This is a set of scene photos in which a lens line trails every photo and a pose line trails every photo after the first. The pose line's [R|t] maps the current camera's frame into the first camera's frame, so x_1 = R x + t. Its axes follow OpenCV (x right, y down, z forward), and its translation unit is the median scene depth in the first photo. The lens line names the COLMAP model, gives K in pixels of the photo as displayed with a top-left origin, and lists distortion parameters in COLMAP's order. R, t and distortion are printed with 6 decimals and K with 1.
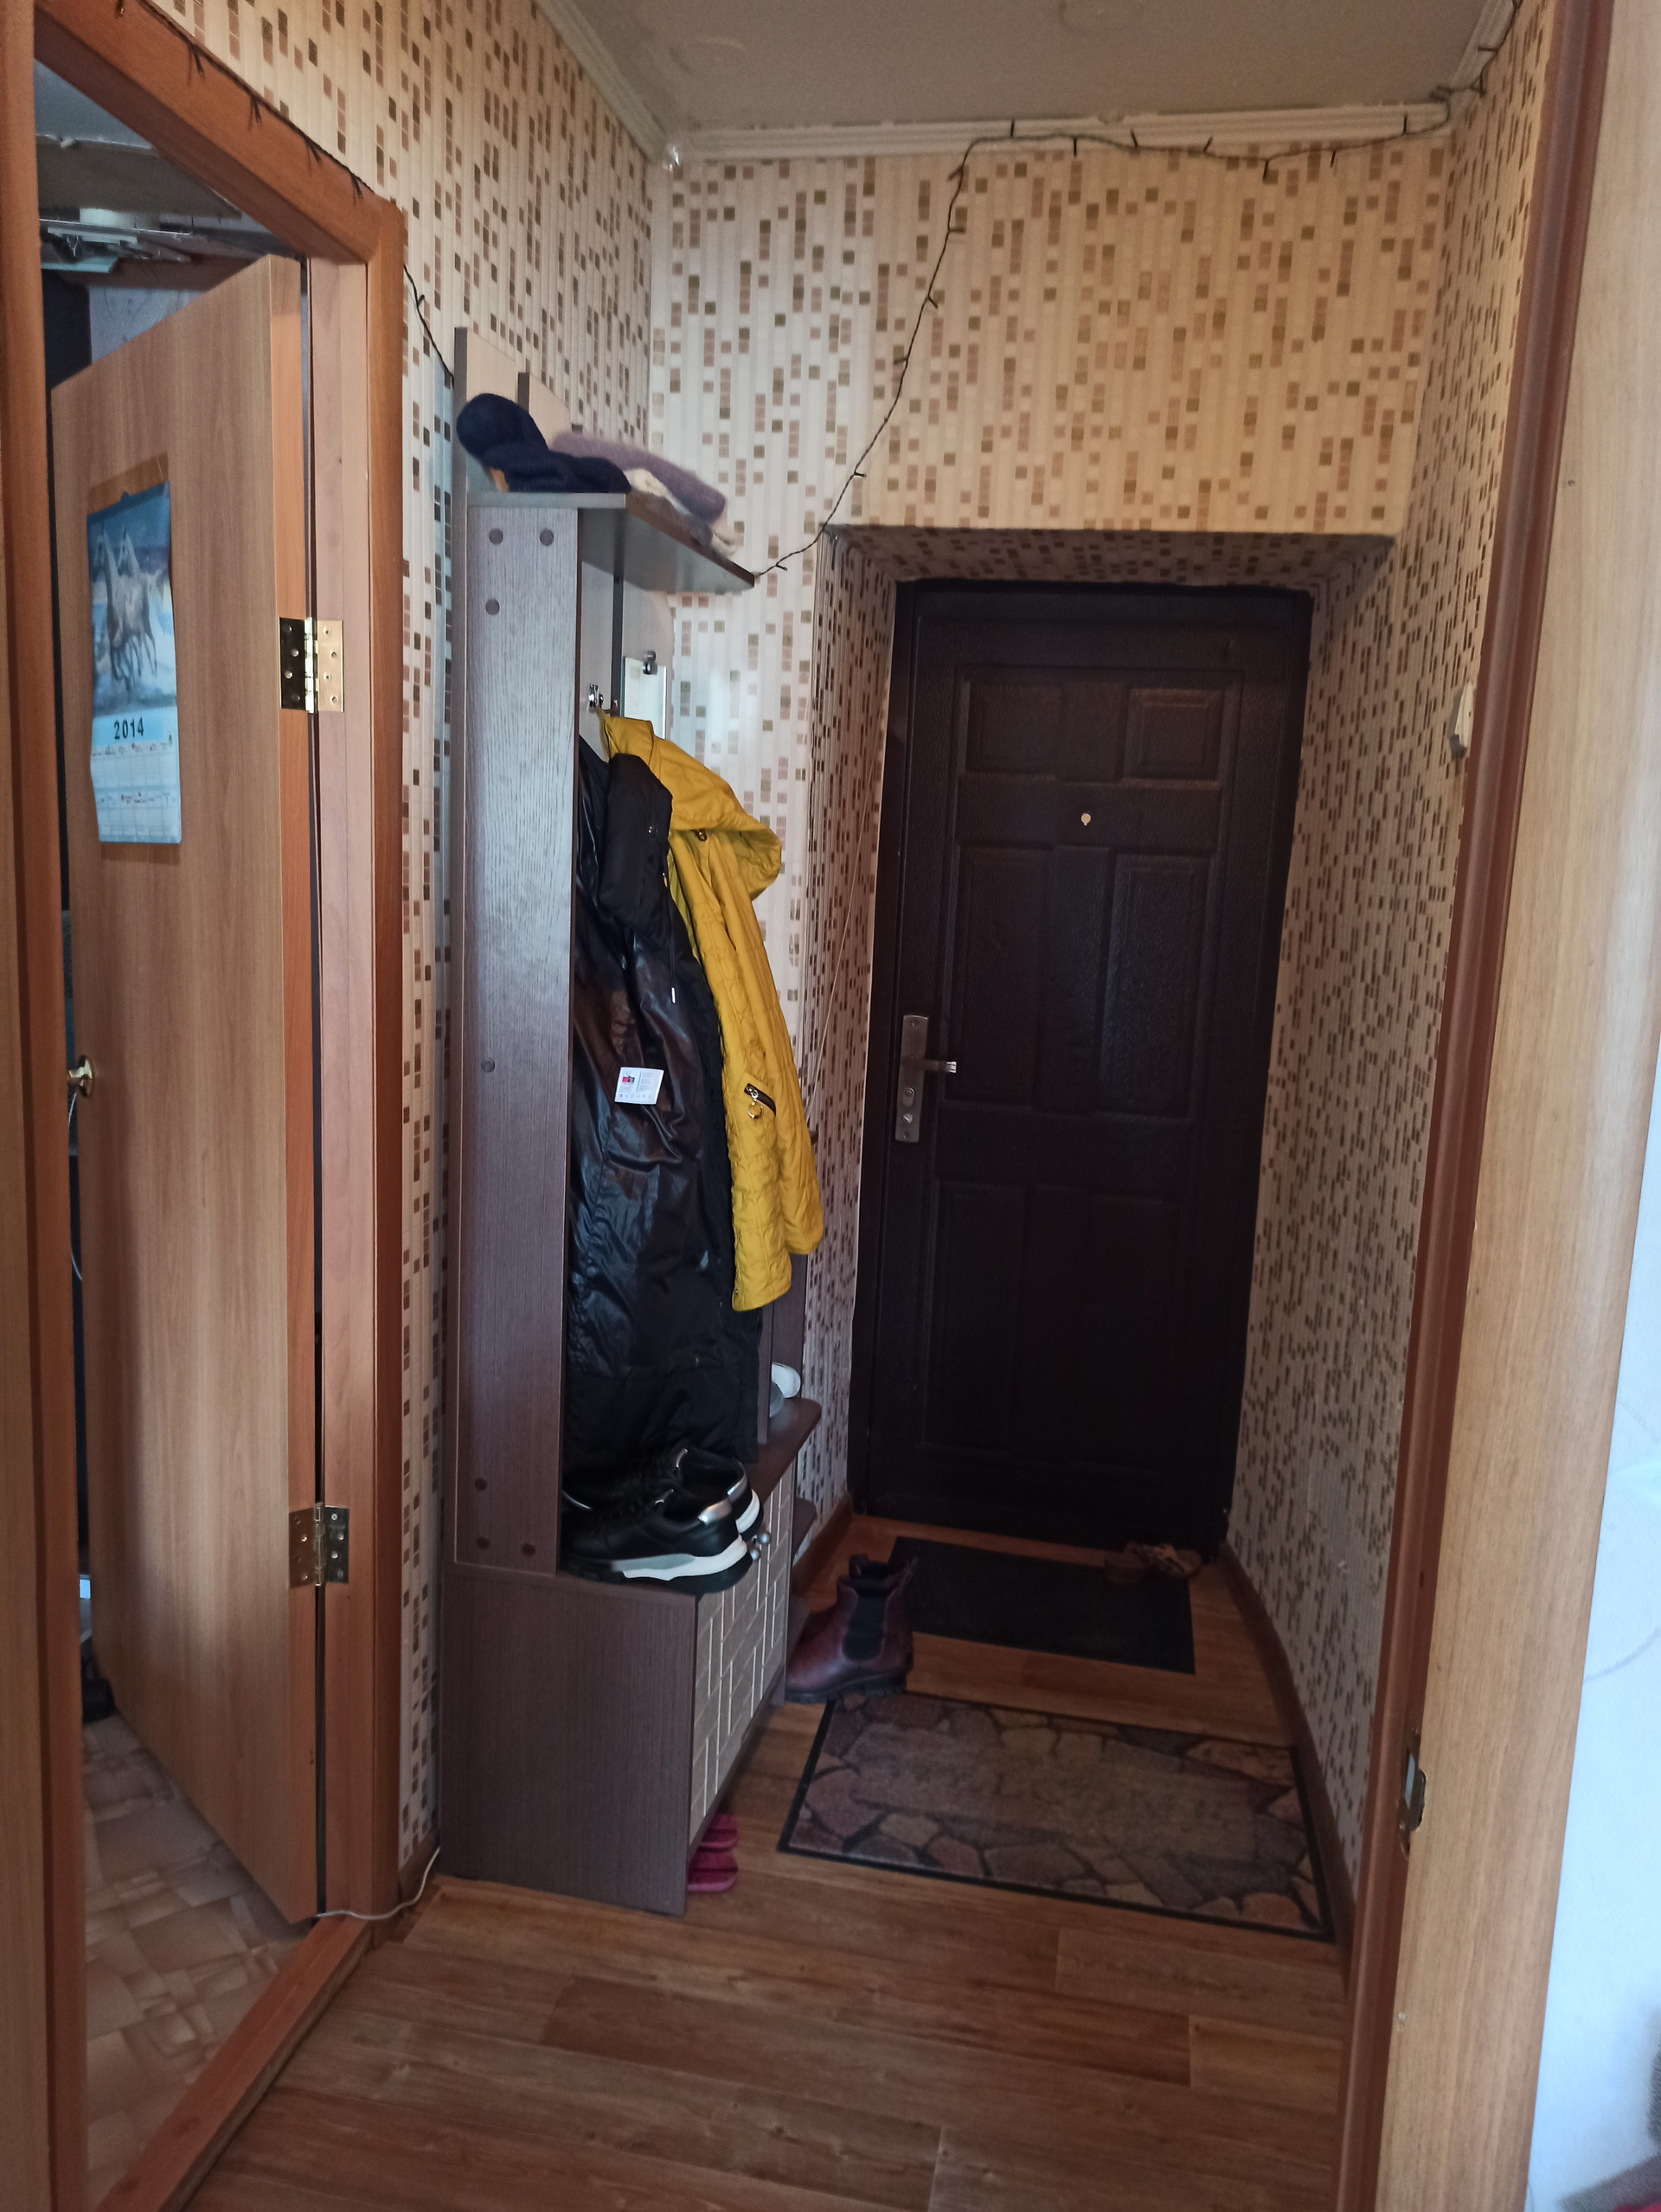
lens RADIAL K [[1618.0, 0, 835.1], [0, 1618.0, 1109.0], [0, 0, 1]] dist [0.034942, -0.011409]
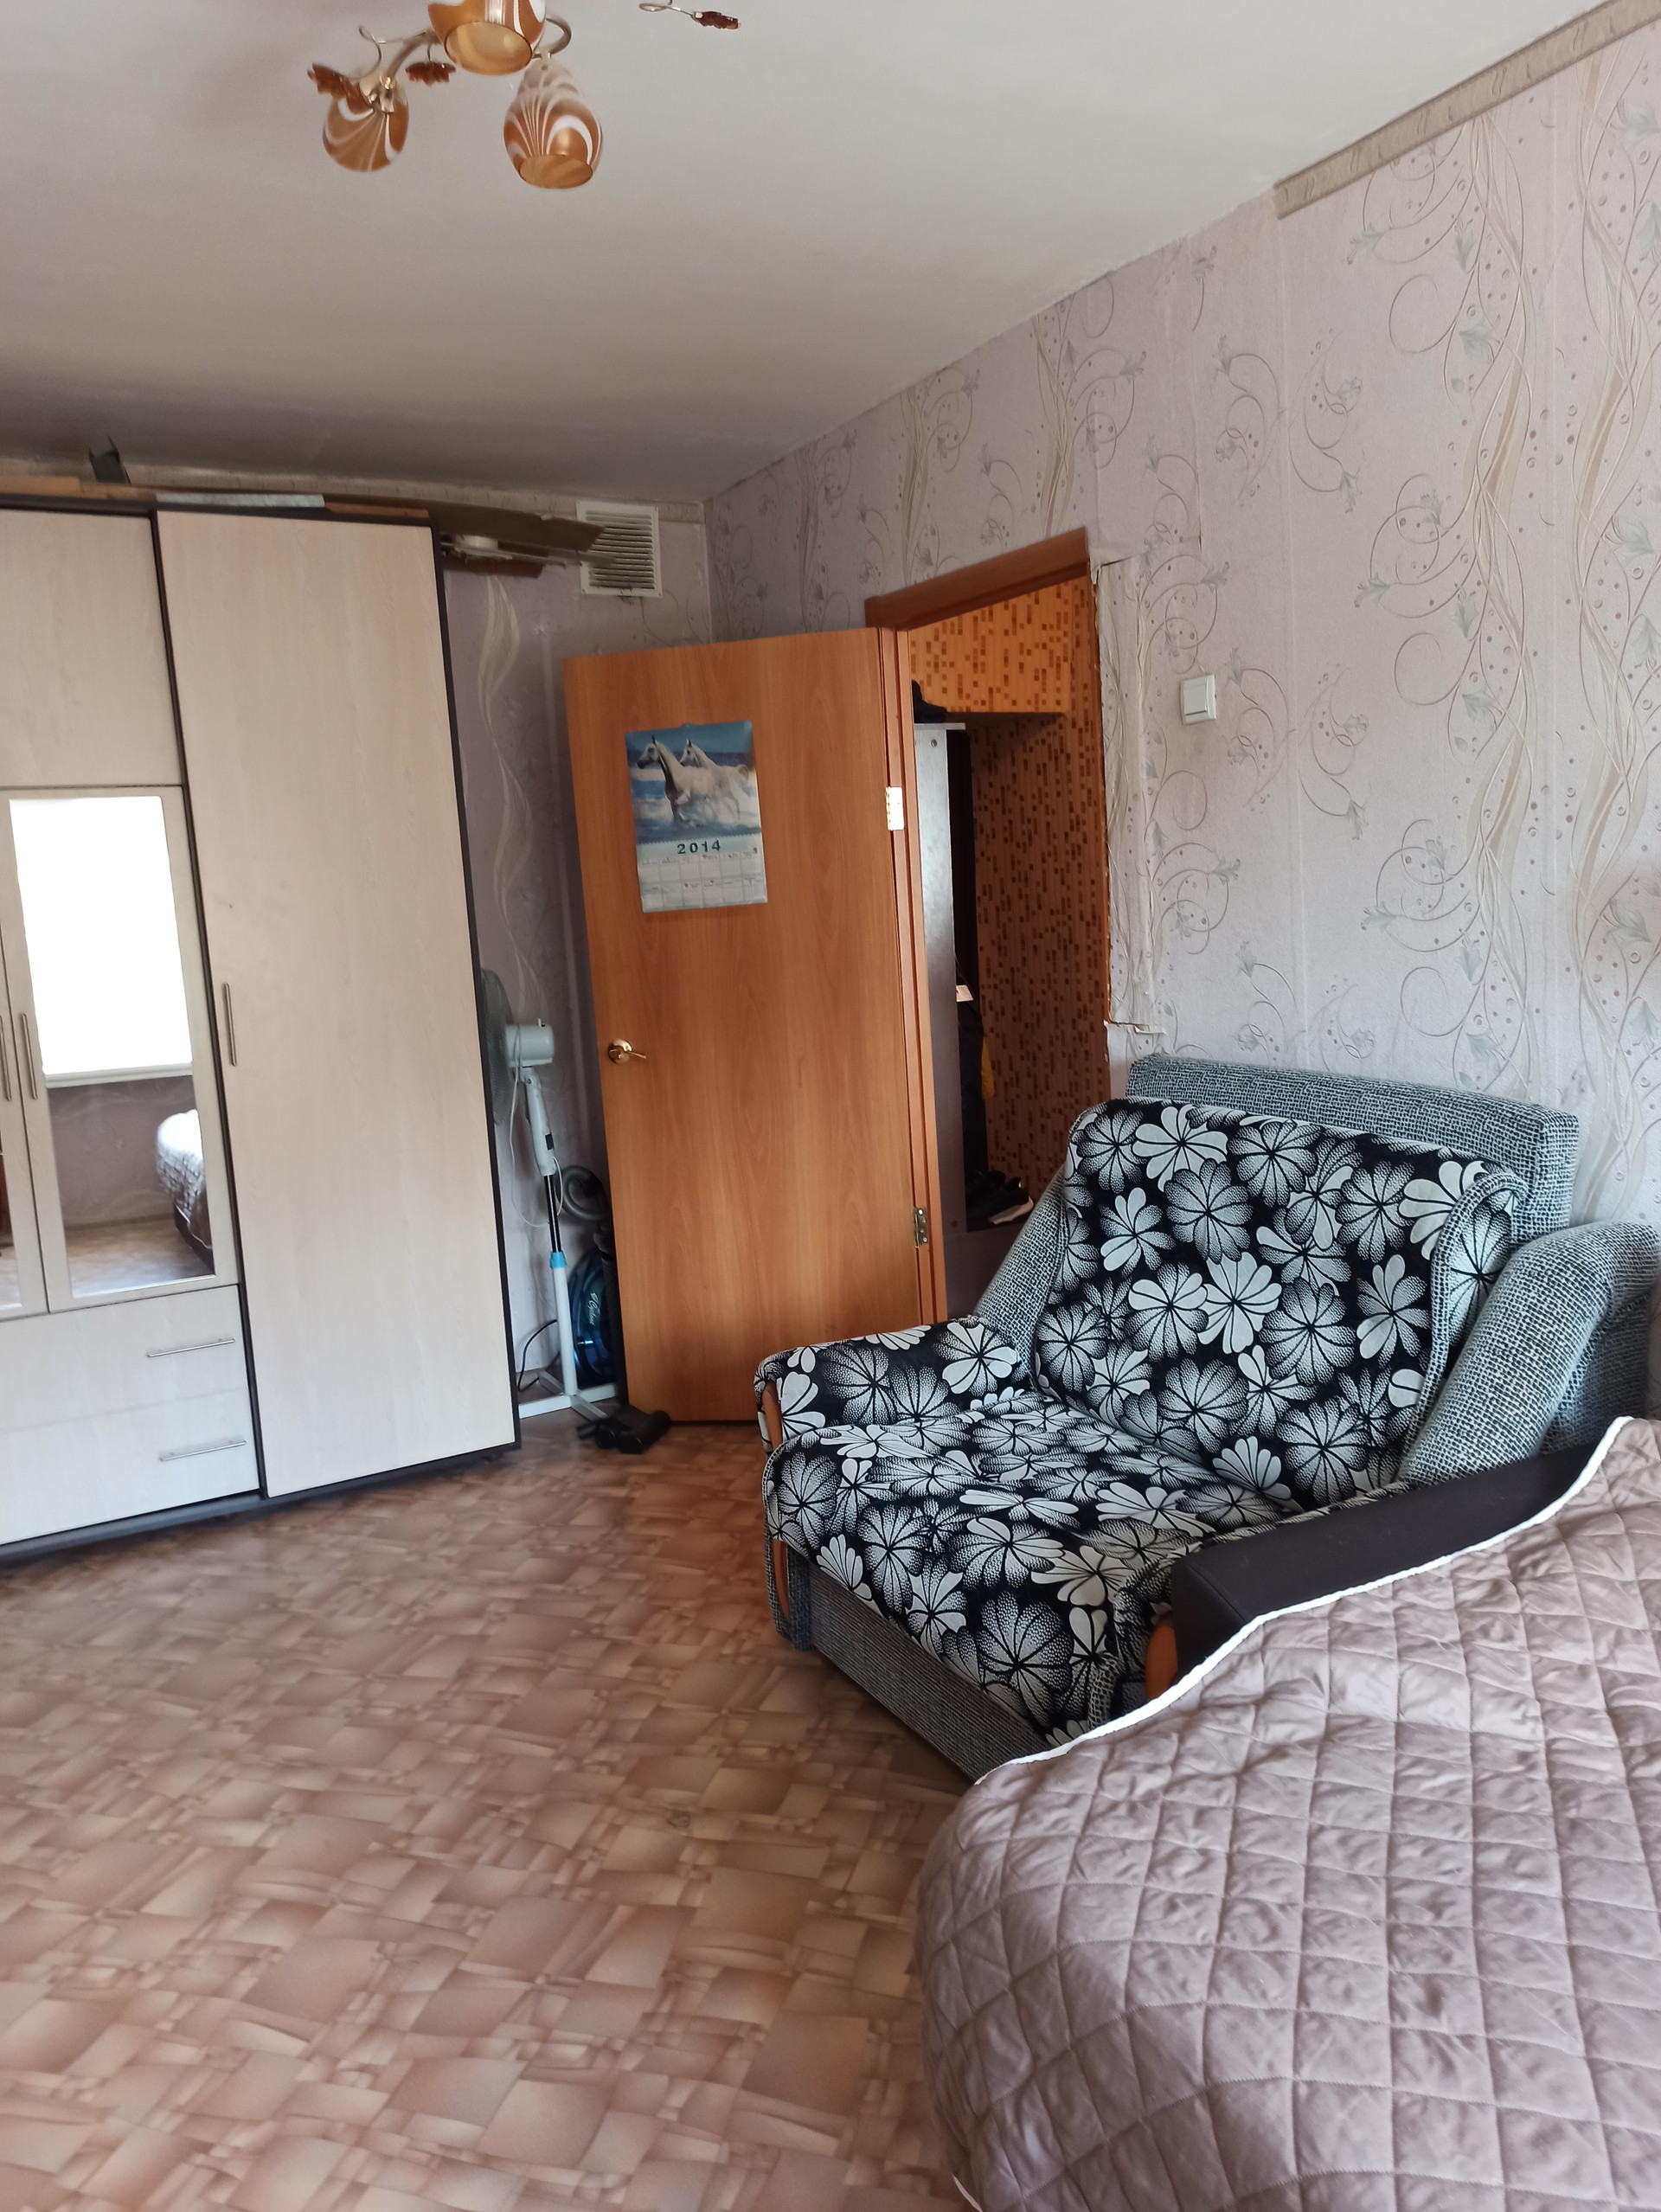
lens RADIAL K [[1618.0, 0, 836.8], [0, 1618.0, 1103.9], [0, 0, 1]] dist [0.034942, -0.011409]
pose [[0.775684, -0.174814, 0.606428, -1.425050], [0.191745, 0.980730, 0.037453, 0.015067], [-0.601289, 0.087228, 0.794256, -0.519982]]
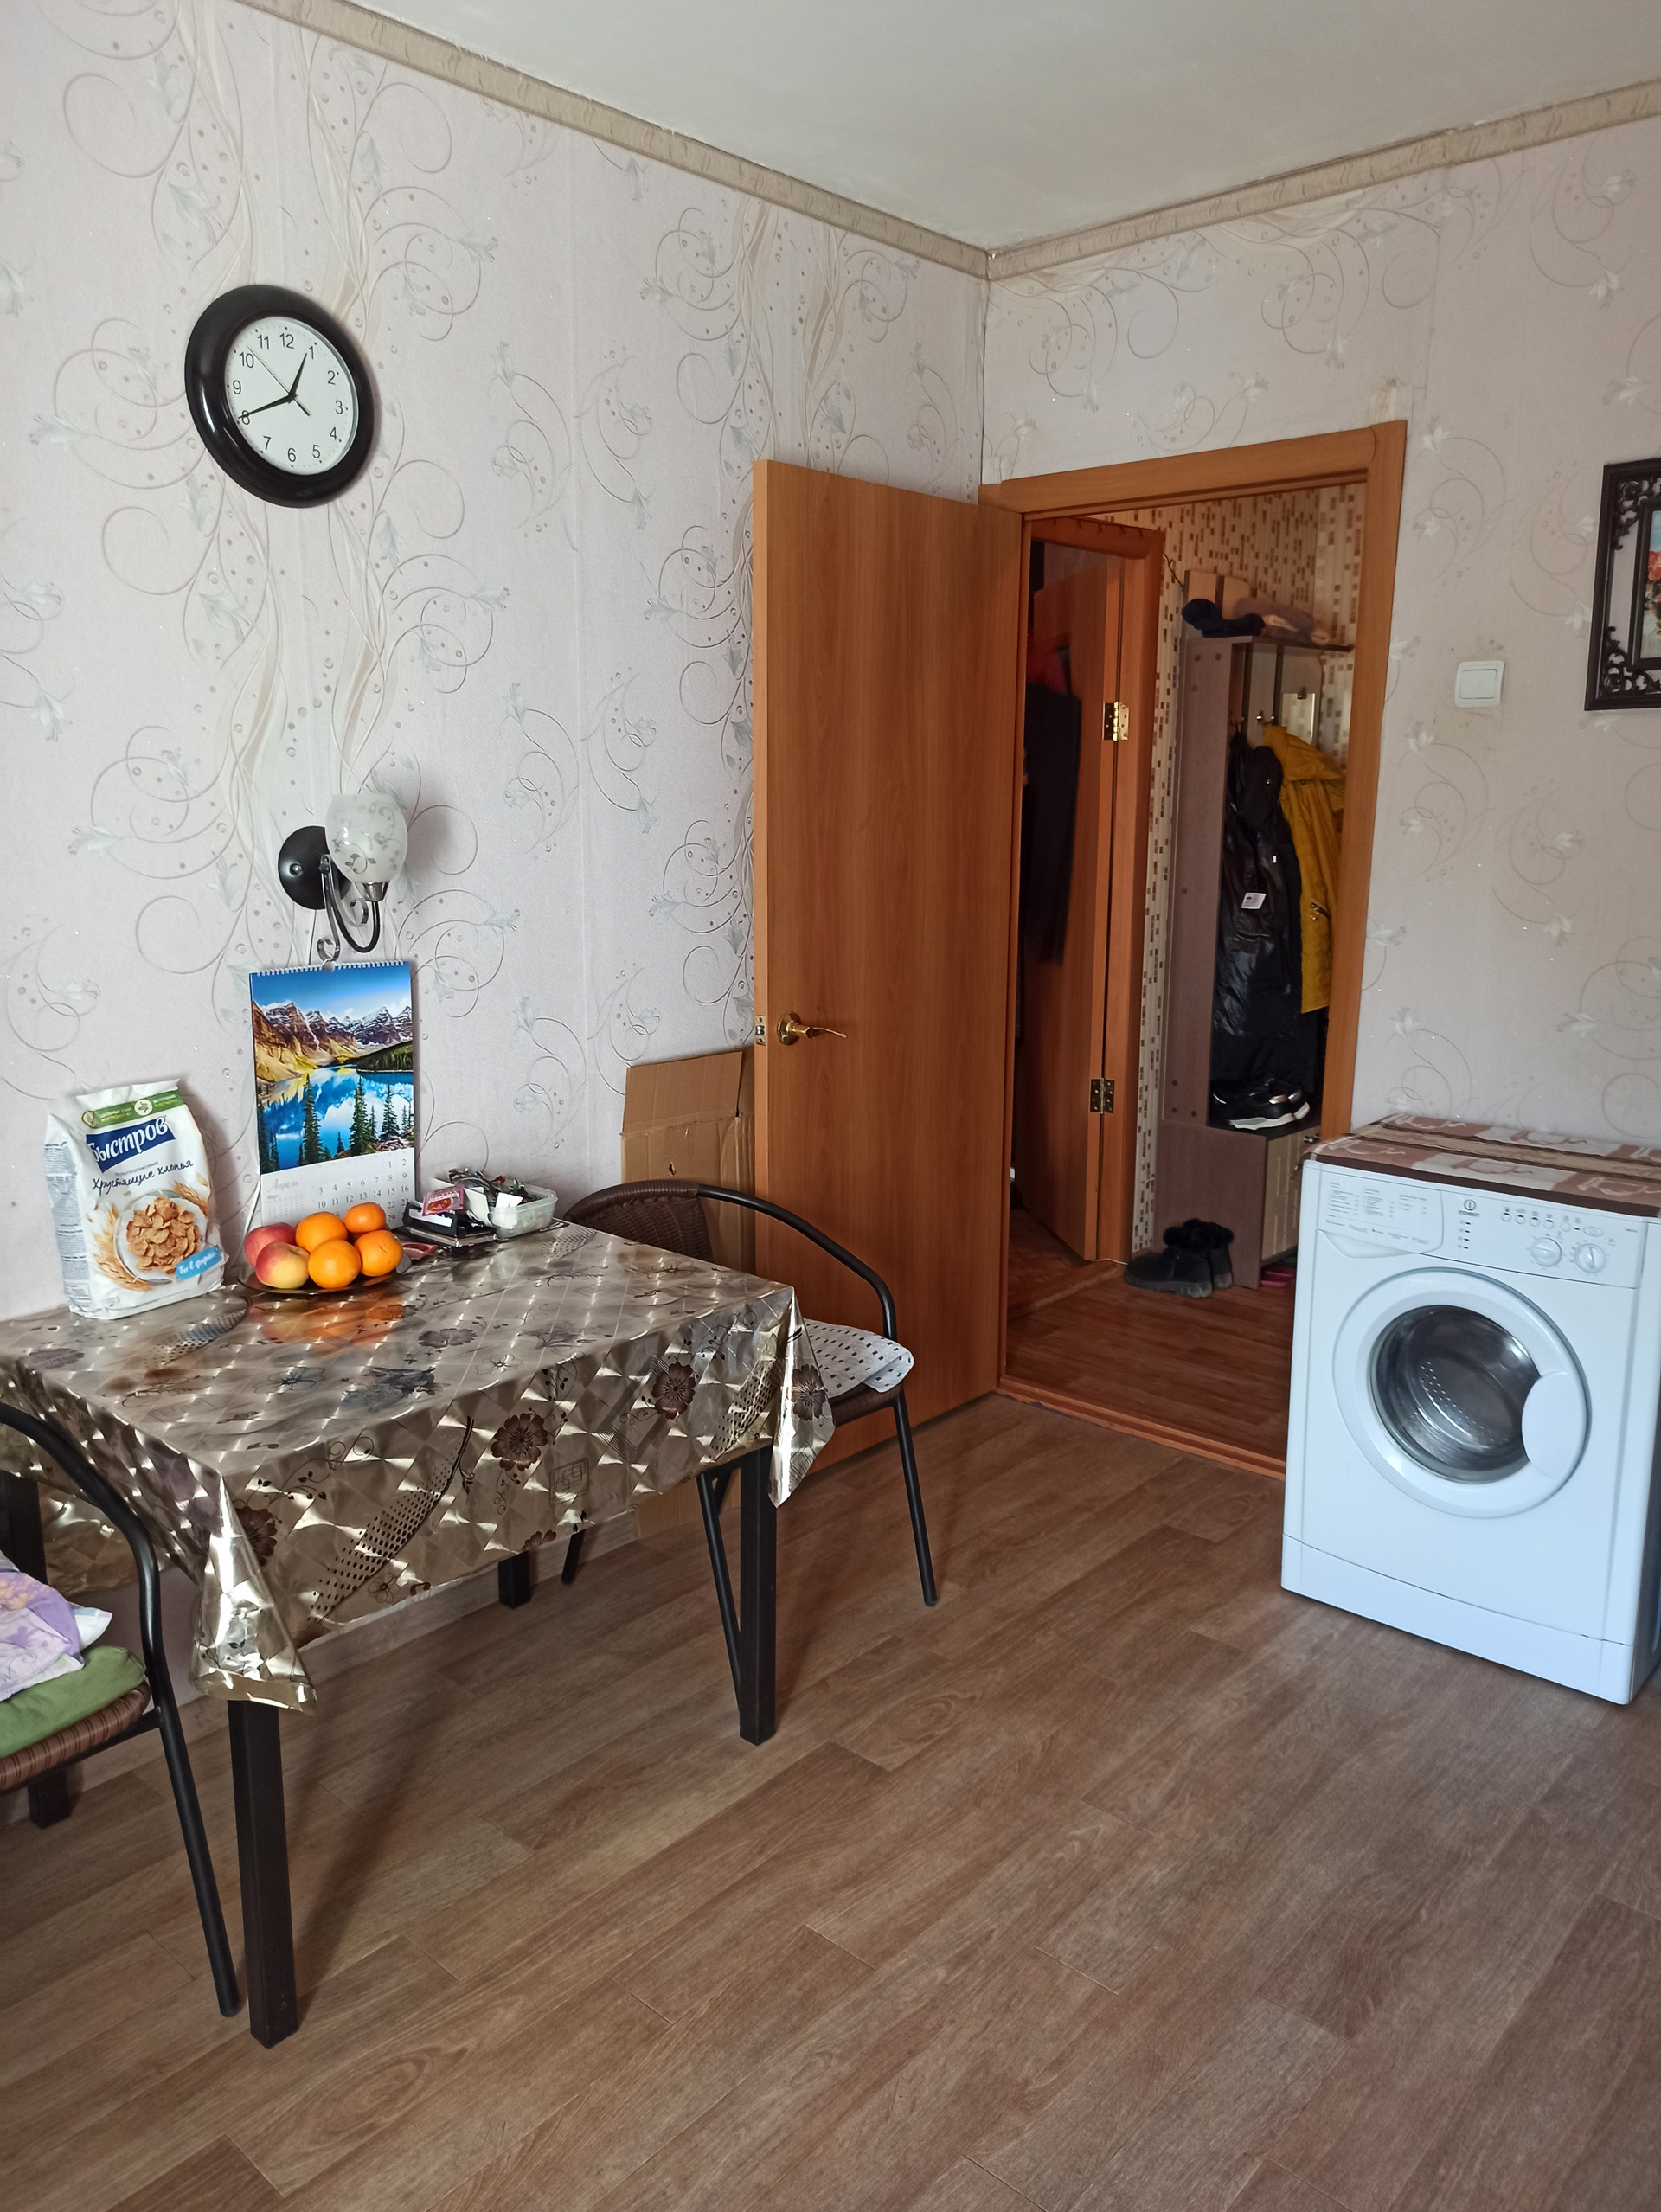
lens RADIAL K [[1618.0, 0, 833.4], [0, 1618.0, 1106.4], [0, 0, 1]] dist [0.034942, -0.011409]
pose [[0.852619, 0.062217, -0.518816, 0.501096], [-0.048049, 0.998015, 0.040720, 0.183238], [0.520319, -0.009790, 0.853916, -1.062003]]
